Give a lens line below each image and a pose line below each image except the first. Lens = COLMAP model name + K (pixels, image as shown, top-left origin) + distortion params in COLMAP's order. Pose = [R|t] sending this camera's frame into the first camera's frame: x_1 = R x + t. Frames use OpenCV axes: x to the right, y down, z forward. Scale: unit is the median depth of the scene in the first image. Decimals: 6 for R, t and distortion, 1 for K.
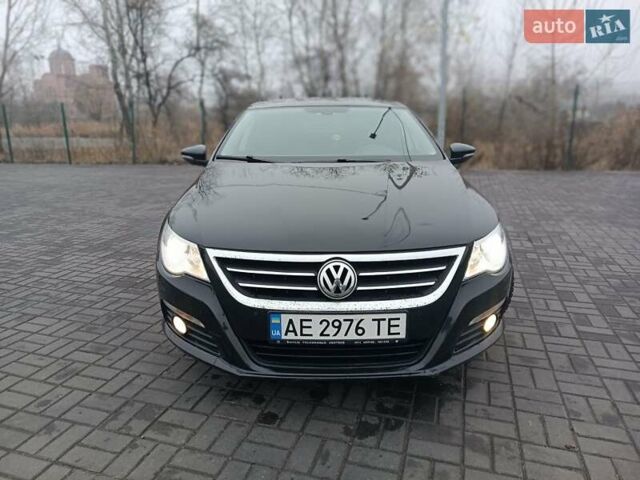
lens RADIAL K [[455.3, 0, 318.7], [0, 455.3, 239.5], [0, 0, 1]] dist [0.026871, -0.029002]
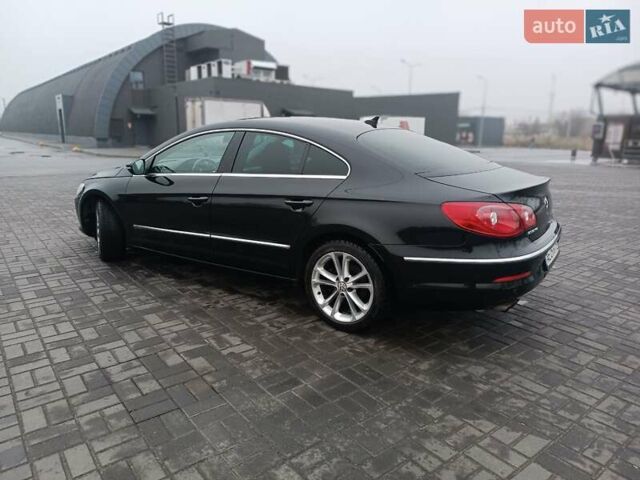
lens RADIAL K [[455.3, 0, 317.7], [0, 455.3, 243.7], [0, 0, 1]] dist [0.026871, -0.029002]
pose [[-0.555569, 0.201212, -0.806757, 1.279687], [-0.215156, 0.902440, 0.373242, -0.679091], [0.803151, 0.380940, -0.458076, 2.448912]]
